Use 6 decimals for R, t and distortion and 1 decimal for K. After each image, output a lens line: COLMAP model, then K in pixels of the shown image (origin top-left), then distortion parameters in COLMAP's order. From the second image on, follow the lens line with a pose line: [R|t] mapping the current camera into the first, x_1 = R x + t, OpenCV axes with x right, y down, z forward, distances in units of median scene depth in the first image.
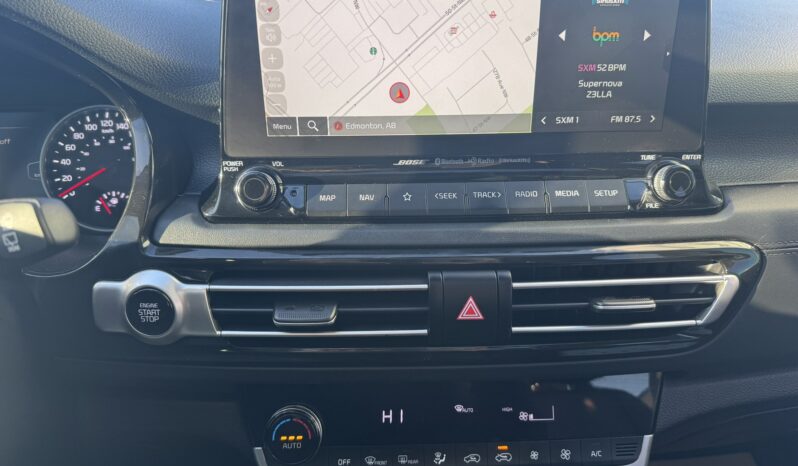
lens RADIAL K [[594.1, 0, 399.1], [0, 594.1, 234.5], [0, 0, 1]] dist [0.004022, -0.018430]
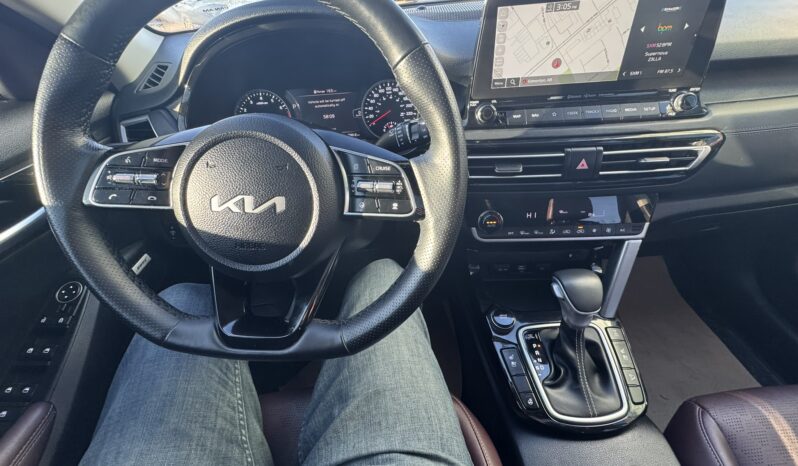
lens RADIAL K [[318.7, 0, 397.7], [0, 318.7, 230.1], [0, 0, 1]] dist [-0.015847, 0.000826]
pose [[0.992820, -0.005565, -0.119487, -0.430442], [0.033030, 0.972834, 0.229135, 0.067121], [0.114965, -0.231437, 0.966033, -0.312333]]
